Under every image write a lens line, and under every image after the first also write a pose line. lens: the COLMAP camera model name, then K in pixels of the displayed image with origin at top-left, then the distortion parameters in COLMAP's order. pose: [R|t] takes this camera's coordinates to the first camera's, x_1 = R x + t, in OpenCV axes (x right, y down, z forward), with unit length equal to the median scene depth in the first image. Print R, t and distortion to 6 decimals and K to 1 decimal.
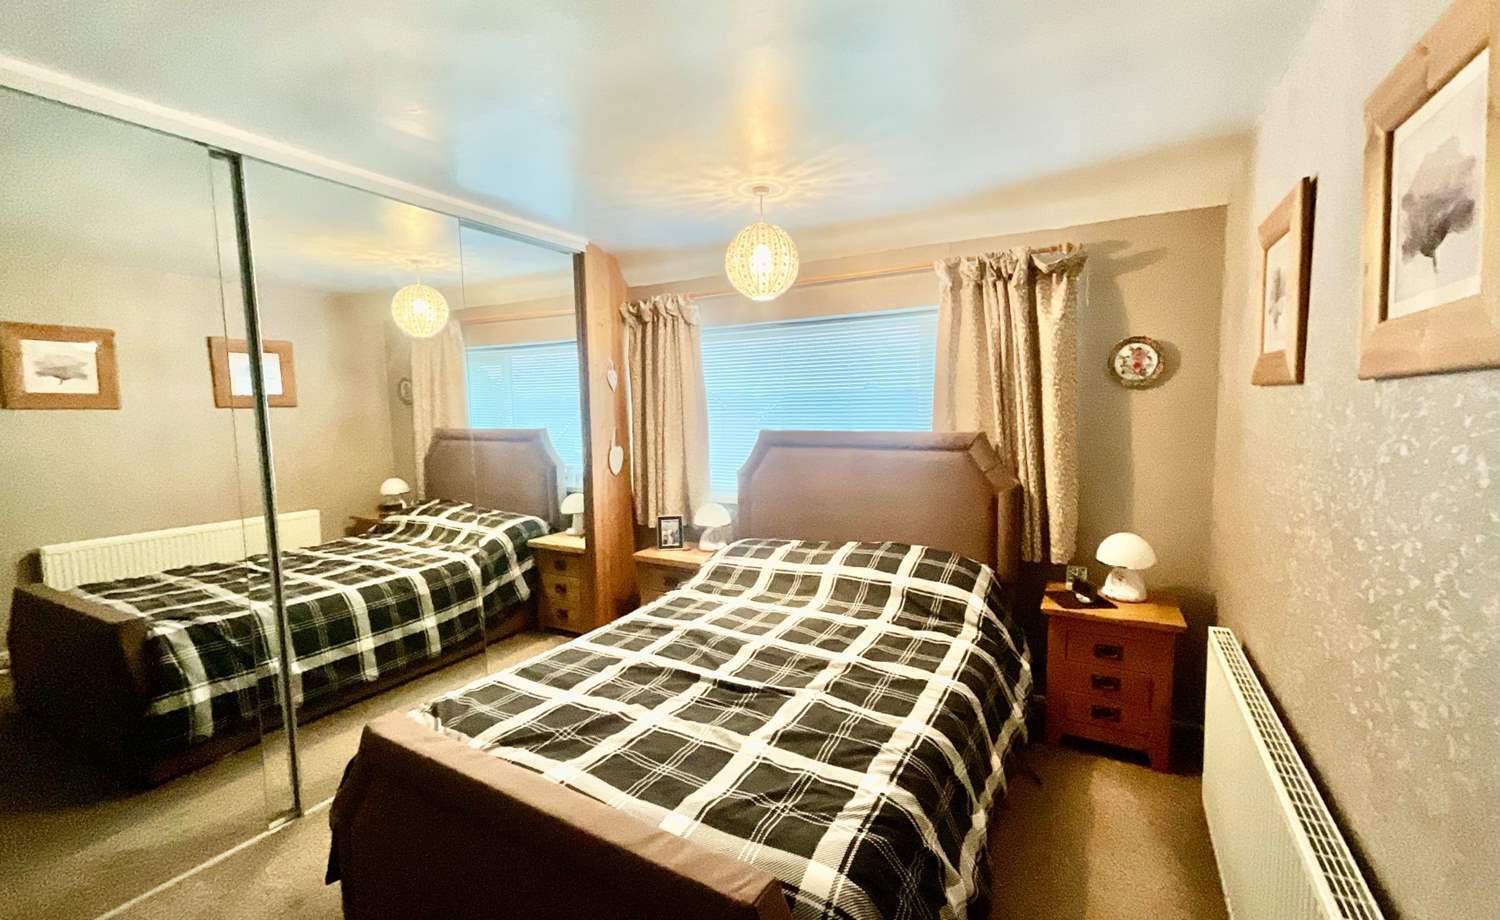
lens RADIAL K [[600.9, 0, 763.4], [0, 600.9, 460.3], [0, 0, 1]] dist [0.006282, 0.000128]
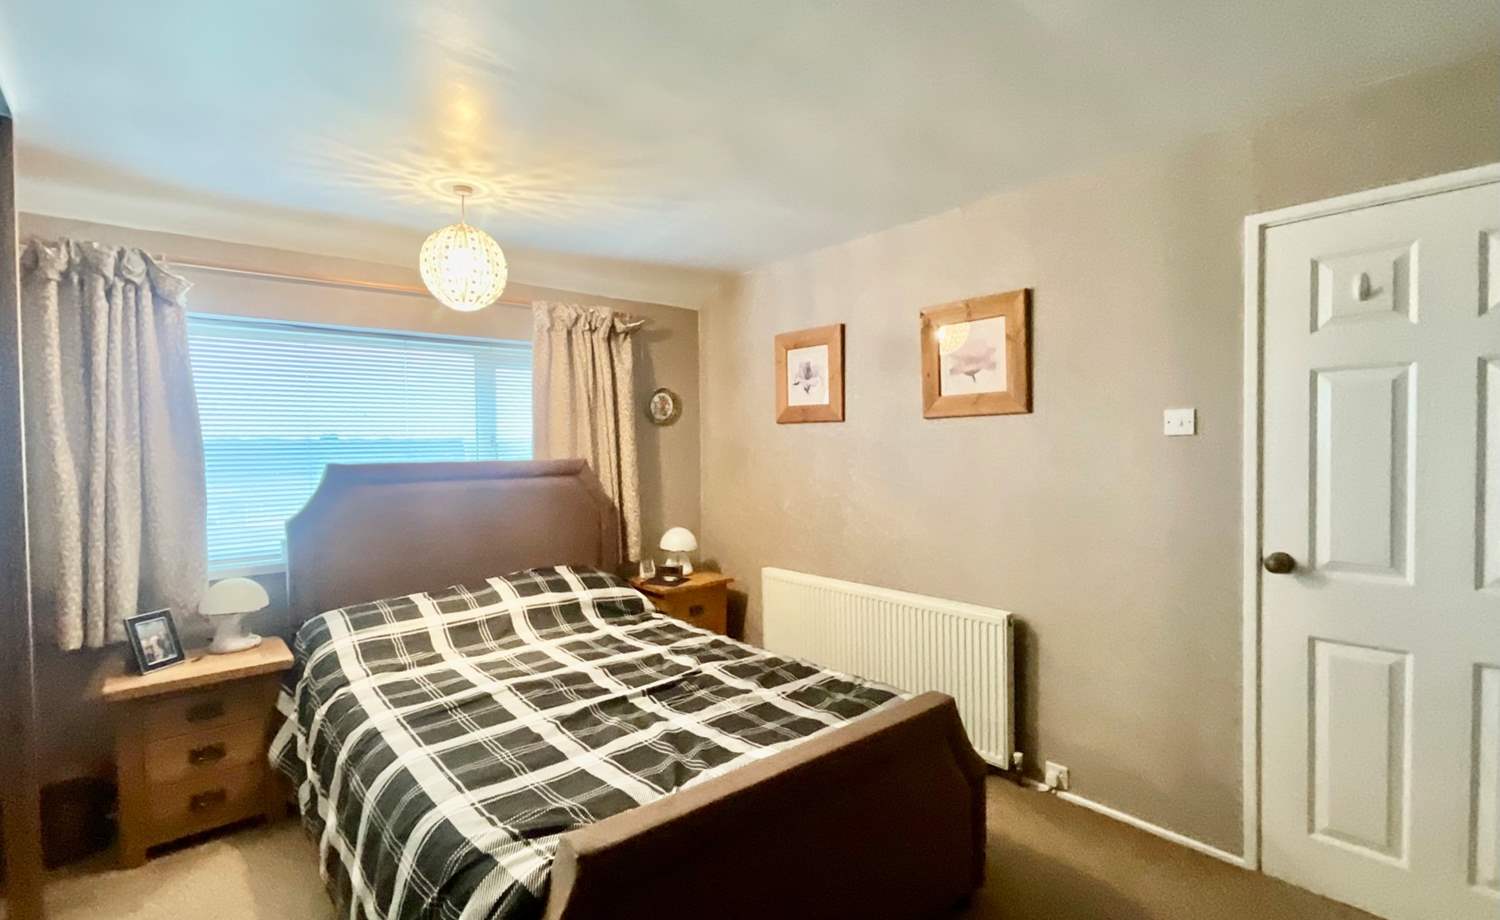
lens RADIAL K [[628.5, 0, 745.1], [0, 628.5, 460.9], [0, 0, 1]] dist [0.011405, 0.000203]
pose [[0.394030, -0.017451, 0.918932, -0.721623], [0.089762, 0.995771, -0.019579, 0.010370], [-0.914704, 0.090200, 0.393930, 0.284902]]
